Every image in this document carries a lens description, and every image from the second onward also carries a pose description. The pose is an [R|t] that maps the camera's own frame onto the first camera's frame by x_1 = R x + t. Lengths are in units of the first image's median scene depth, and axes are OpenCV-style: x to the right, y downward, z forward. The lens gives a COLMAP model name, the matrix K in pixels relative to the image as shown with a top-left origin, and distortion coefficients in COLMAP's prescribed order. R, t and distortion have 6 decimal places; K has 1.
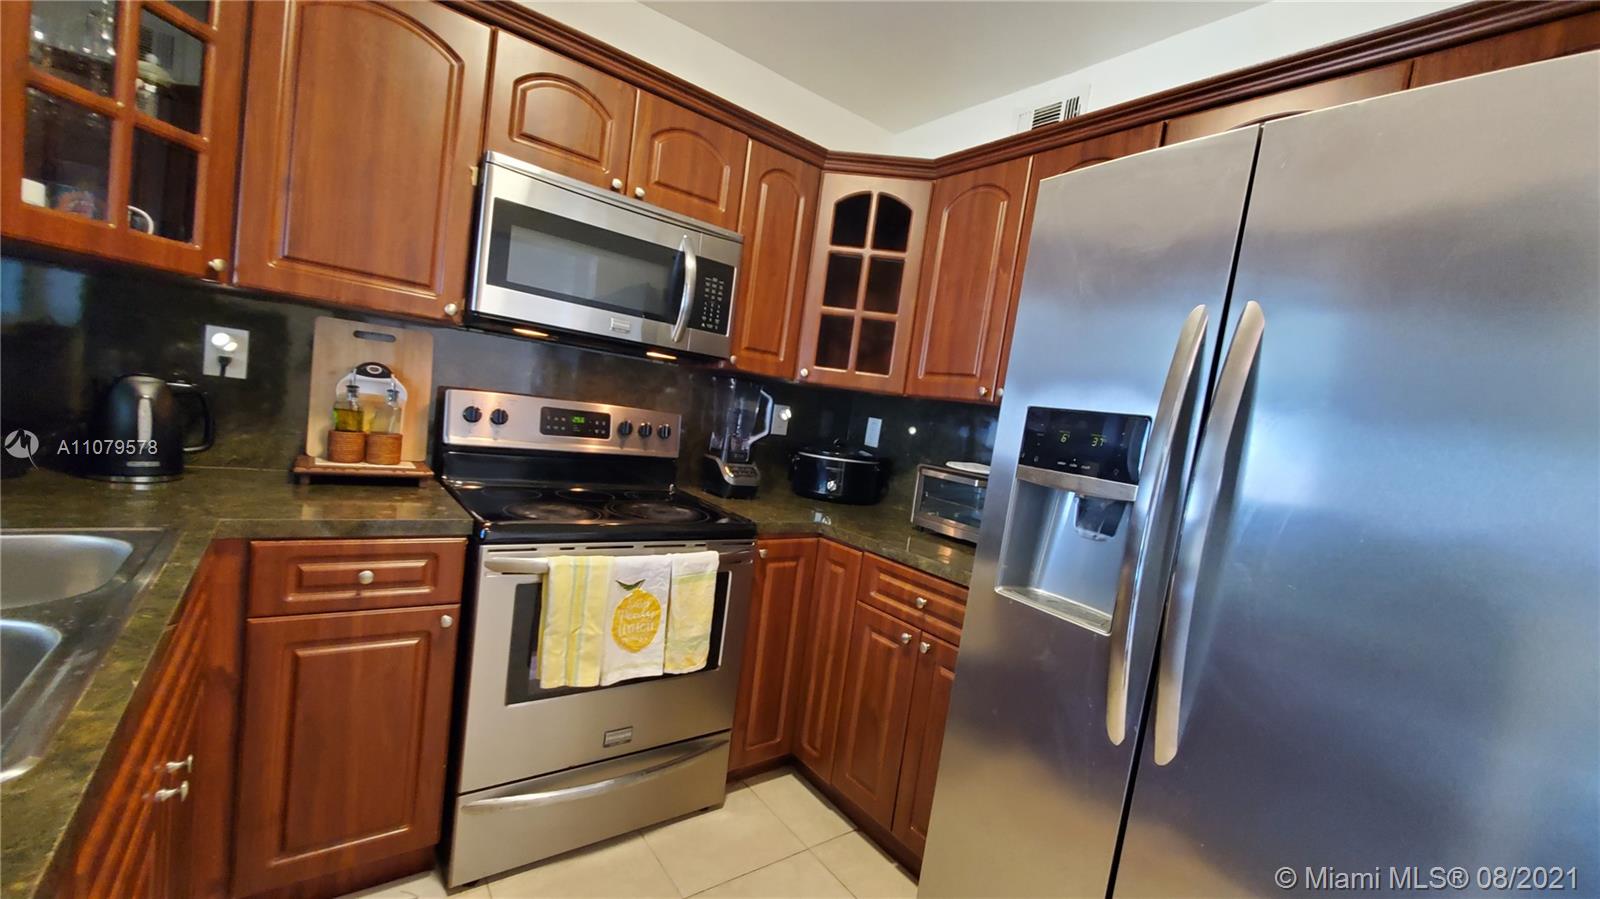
lens RADIAL K [[637.7, 0, 795.8], [0, 637.7, 454.5], [0, 0, 1]] dist [0.000887, -0.001392]
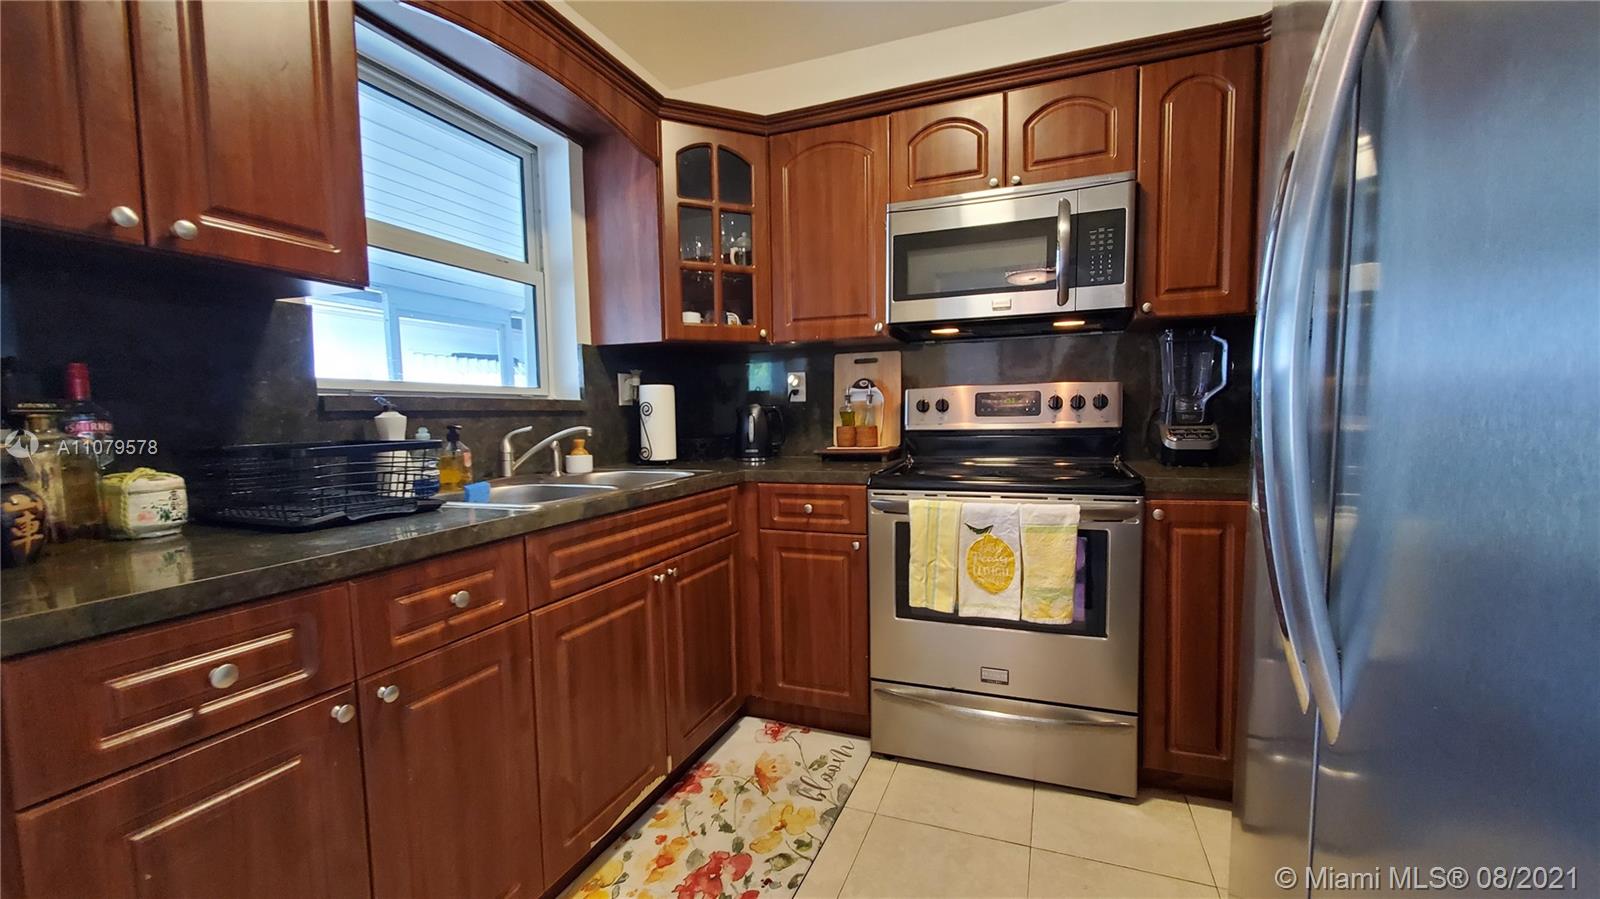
lens RADIAL K [[637.7, 0, 800.0], [0, 637.7, 455.0], [0, 0, 1]] dist [0.000887, -0.001392]
pose [[0.511811, -0.084896, -0.854893, 0.493348], [0.024605, 0.996146, -0.084193, 0.149378], [0.858746, 0.022056, 0.511927, 0.152435]]
